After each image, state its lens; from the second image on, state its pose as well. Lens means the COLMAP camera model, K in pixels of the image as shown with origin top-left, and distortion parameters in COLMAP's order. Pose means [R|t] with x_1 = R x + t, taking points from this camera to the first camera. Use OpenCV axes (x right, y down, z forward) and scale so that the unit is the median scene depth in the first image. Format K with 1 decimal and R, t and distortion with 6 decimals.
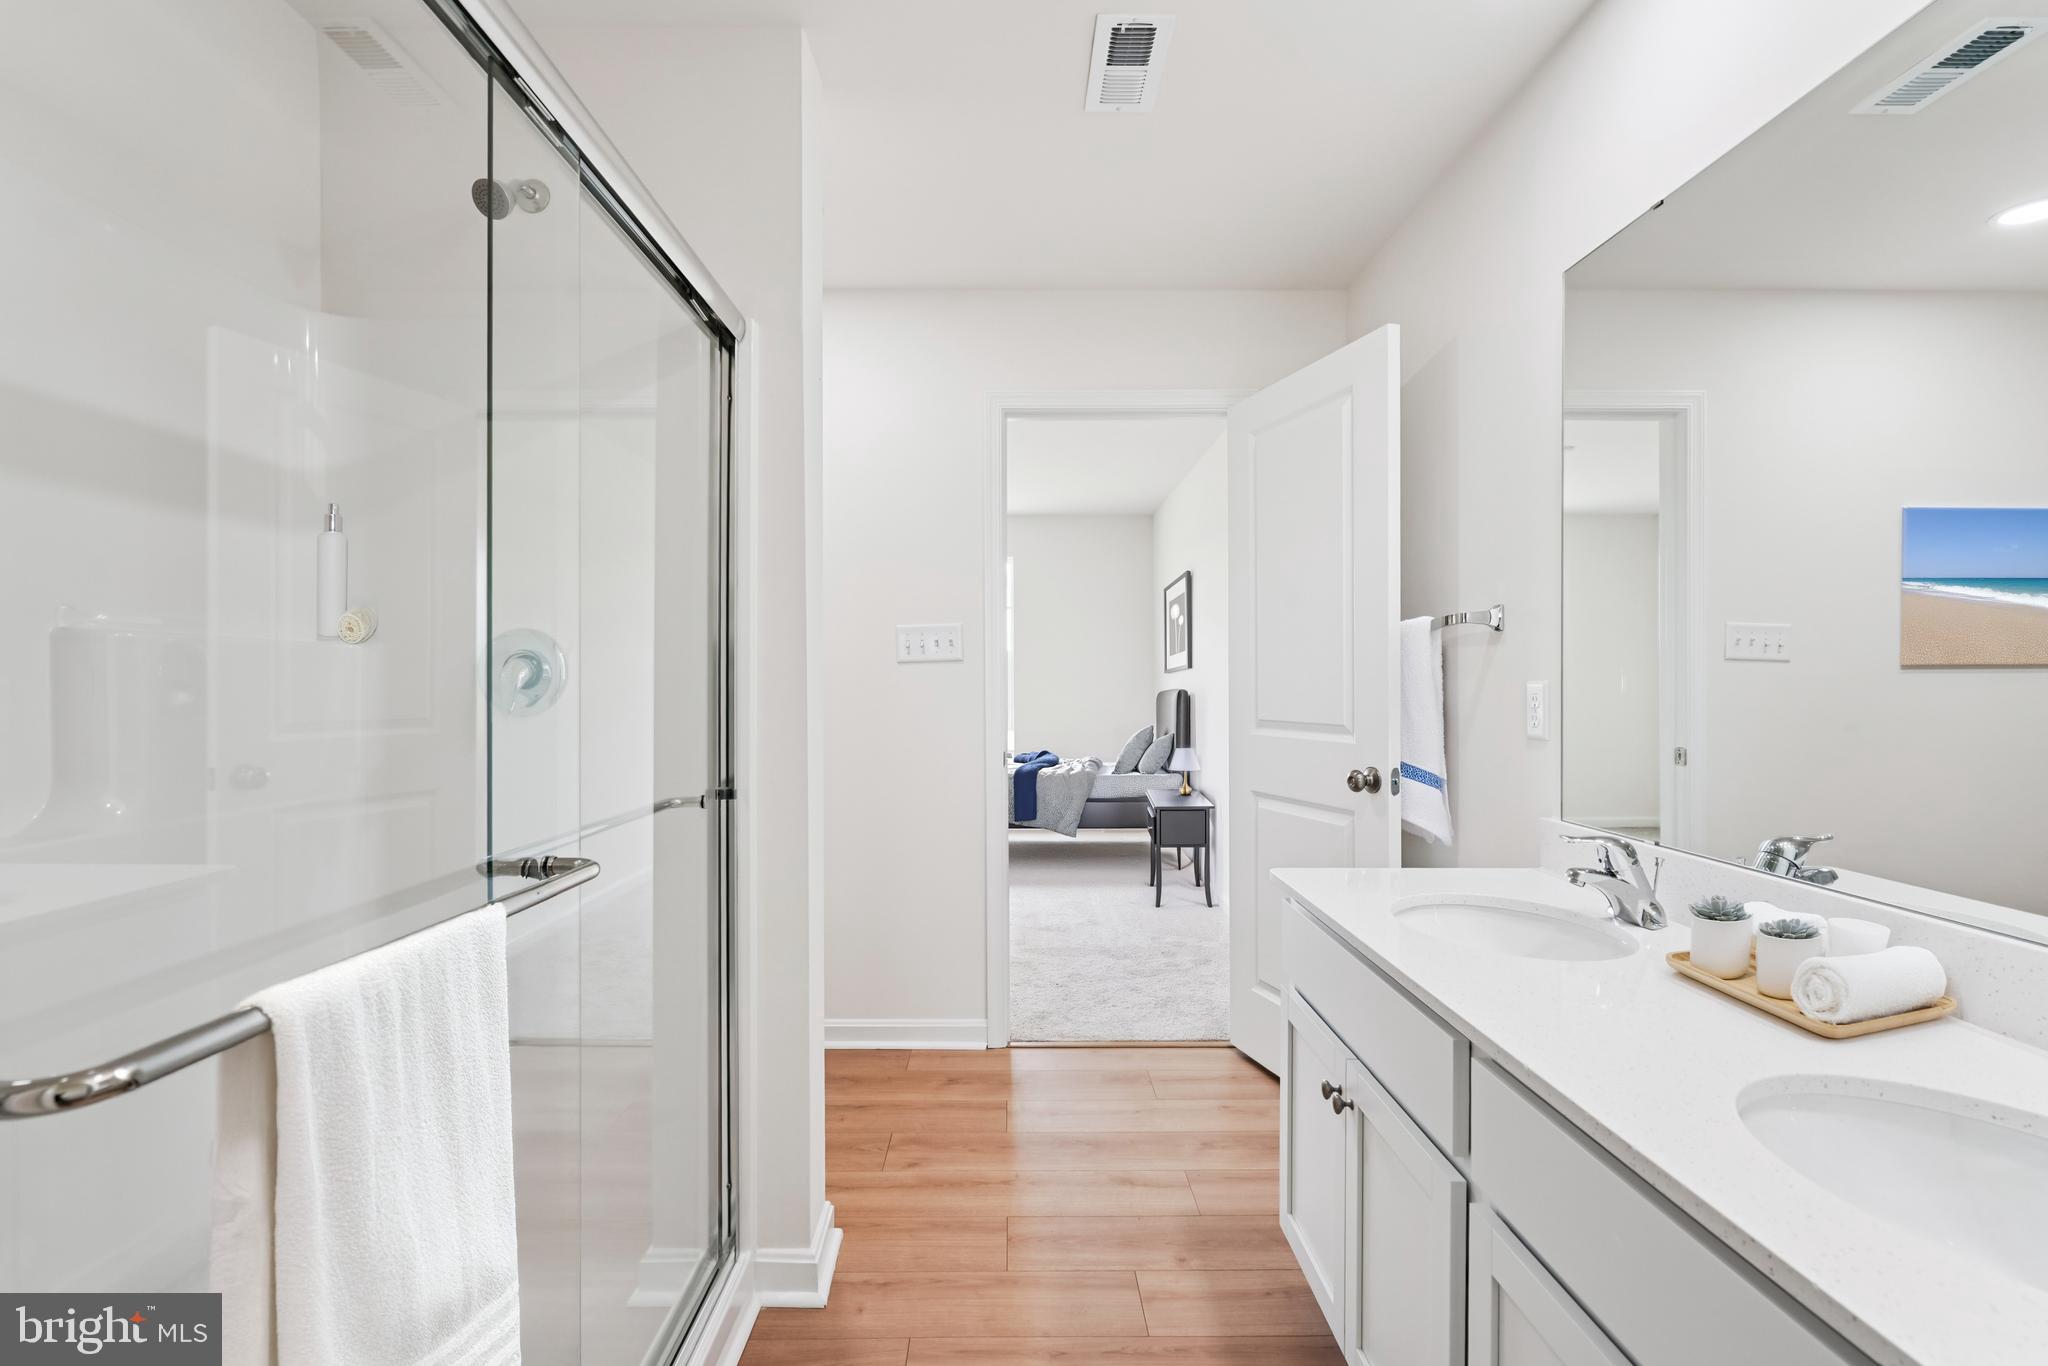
lens RADIAL K [[979.2, 0, 1020.8], [0, 979.2, 667.3], [0, 0, 1]] dist [0.078529, 0.000060]
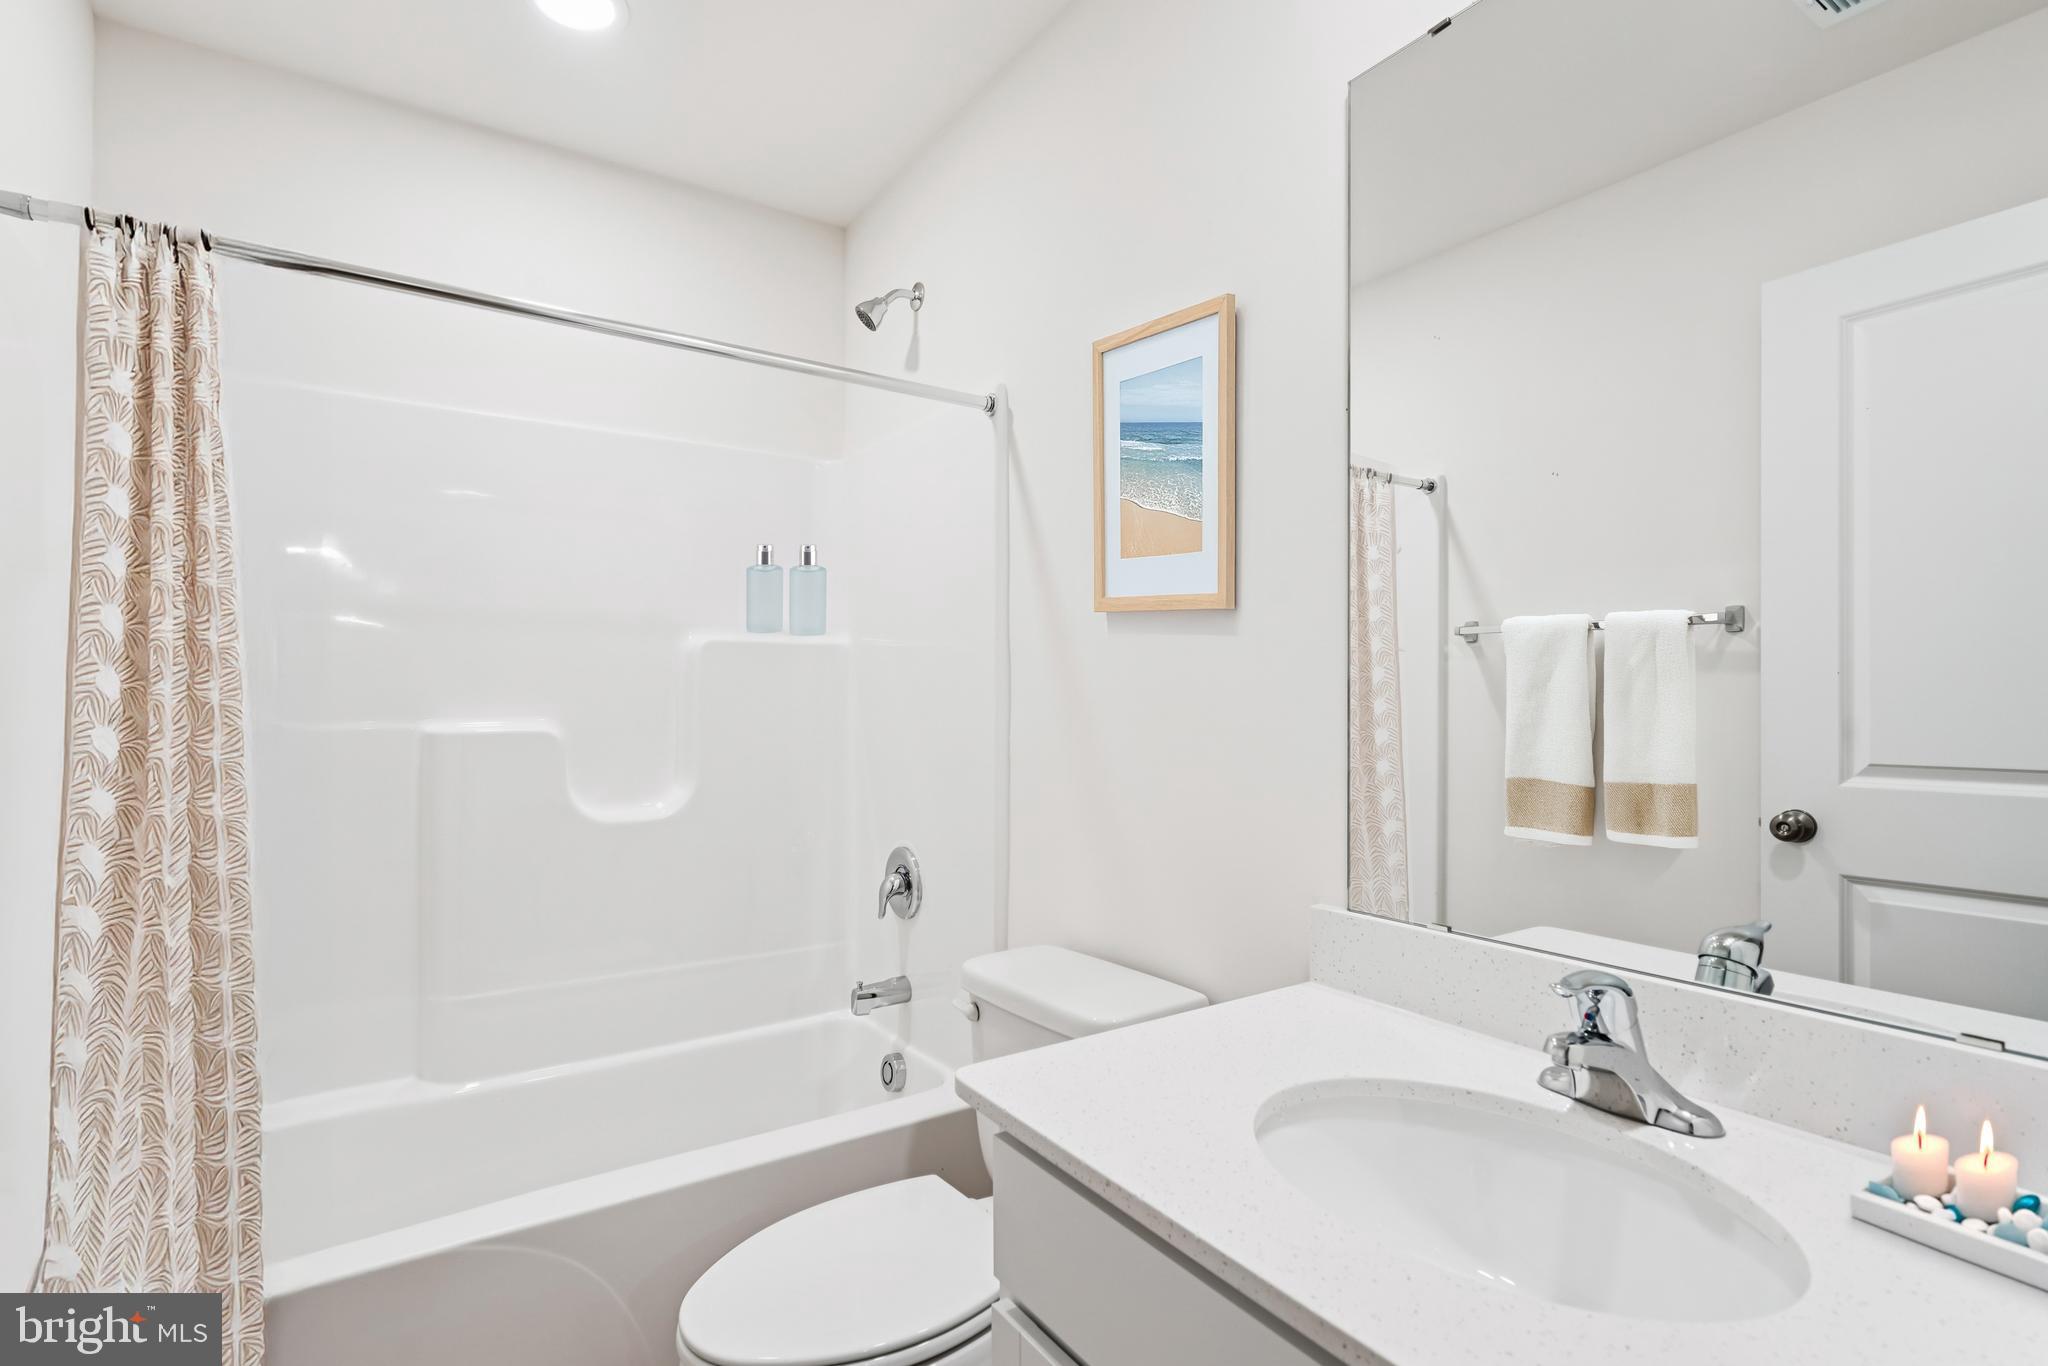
lens RADIAL K [[979.2, 0, 1020.8], [0, 979.2, 667.3], [0, 0, 1]] dist [0.078529, 0.000060]
pose [[0.833802, 0.008085, 0.552004, -0.006396], [0.005549, 0.999720, -0.023024, 0.005599], [-0.552035, 0.022261, 0.833524, 0.552581]]
